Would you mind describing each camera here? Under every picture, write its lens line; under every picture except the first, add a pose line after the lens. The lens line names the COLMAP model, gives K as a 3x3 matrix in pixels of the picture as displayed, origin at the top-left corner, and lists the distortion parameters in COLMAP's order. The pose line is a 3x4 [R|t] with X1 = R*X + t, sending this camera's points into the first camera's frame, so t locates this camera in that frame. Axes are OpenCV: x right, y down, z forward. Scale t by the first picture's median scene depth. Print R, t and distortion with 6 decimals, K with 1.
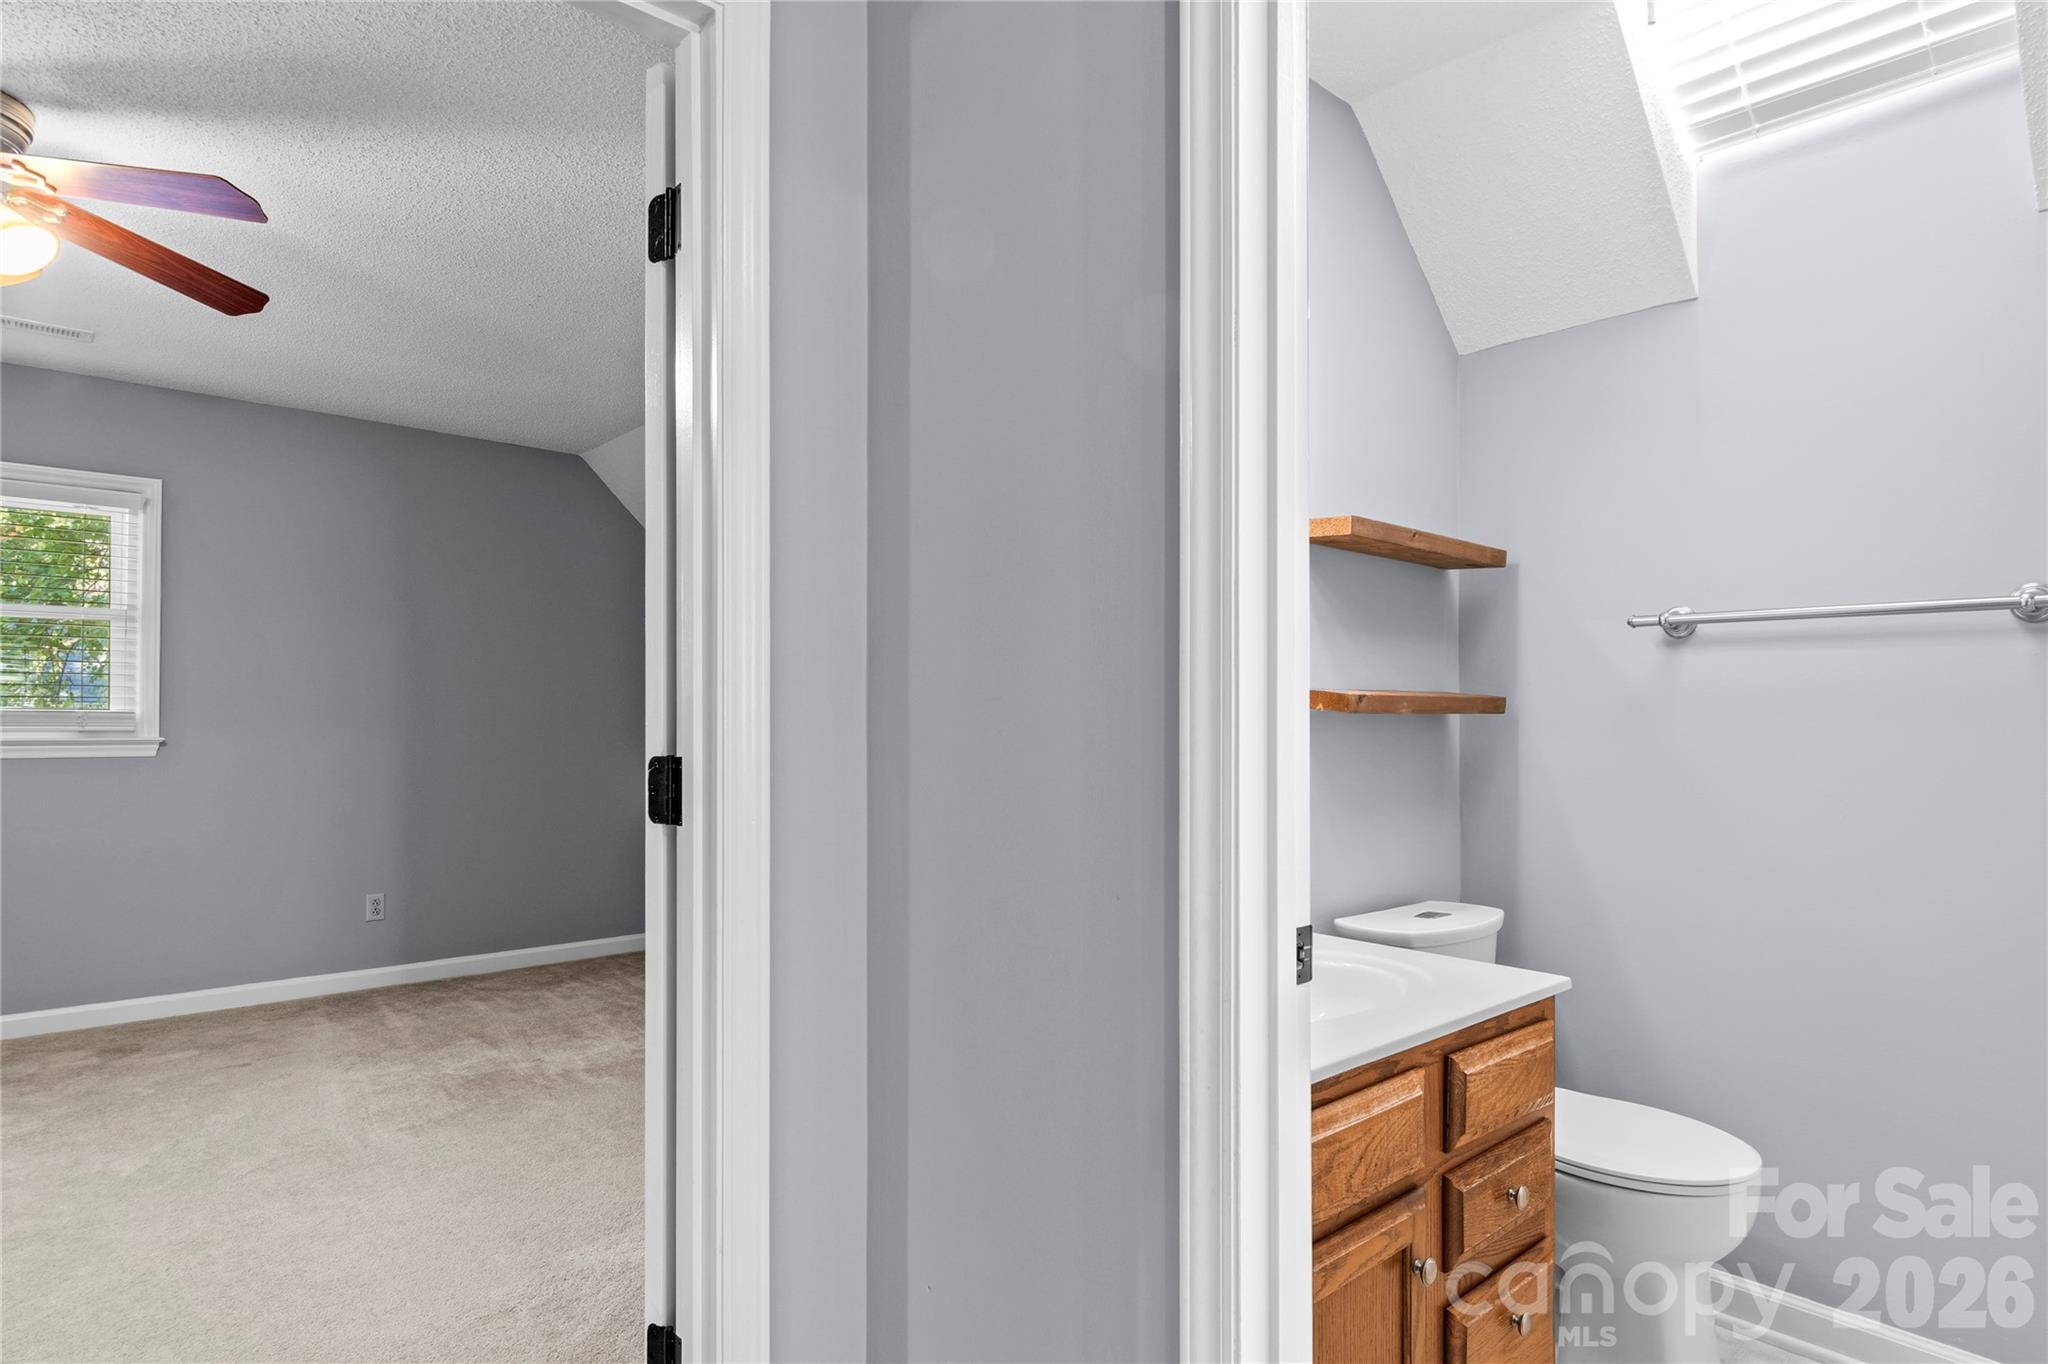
lens RADIAL K [[1117.9, 0, 1025.1], [0, 1117.9, 680.2], [0, 0, 1]] dist [0.007107, 0.001537]
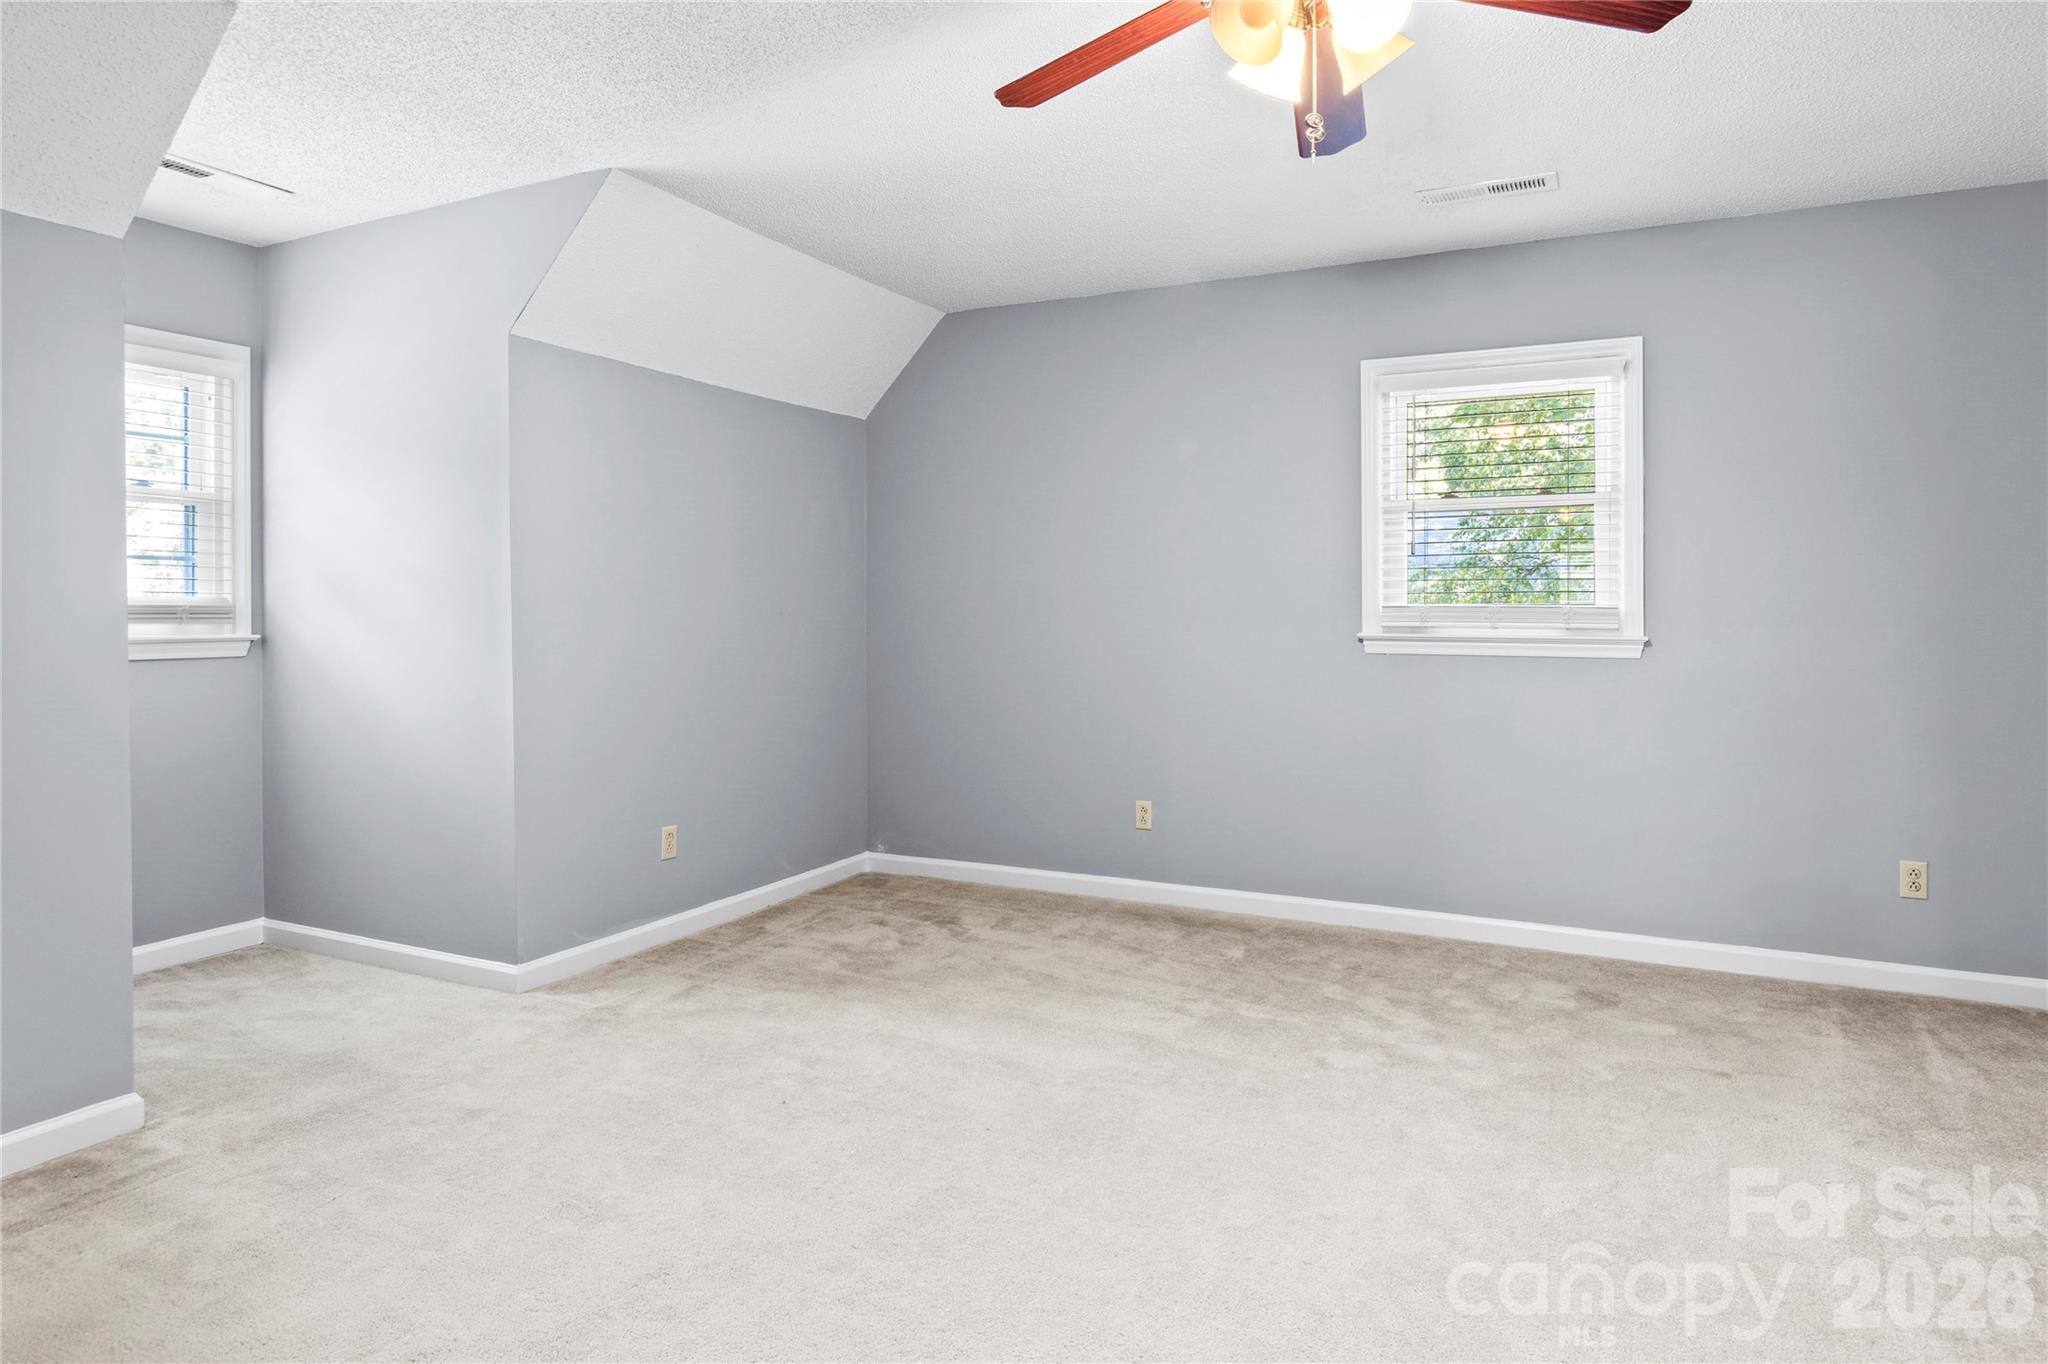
lens RADIAL K [[1117.9, 0, 1124.2], [0, 1117.9, 617.6], [0, 0, 1]] dist [0.007107, 0.001537]
pose [[0.401457, 0.009453, -0.915829, -0.148116], [0.028758, 0.999324, 0.022921, 0.005260], [0.915426, -0.035539, 0.400914, 0.299572]]
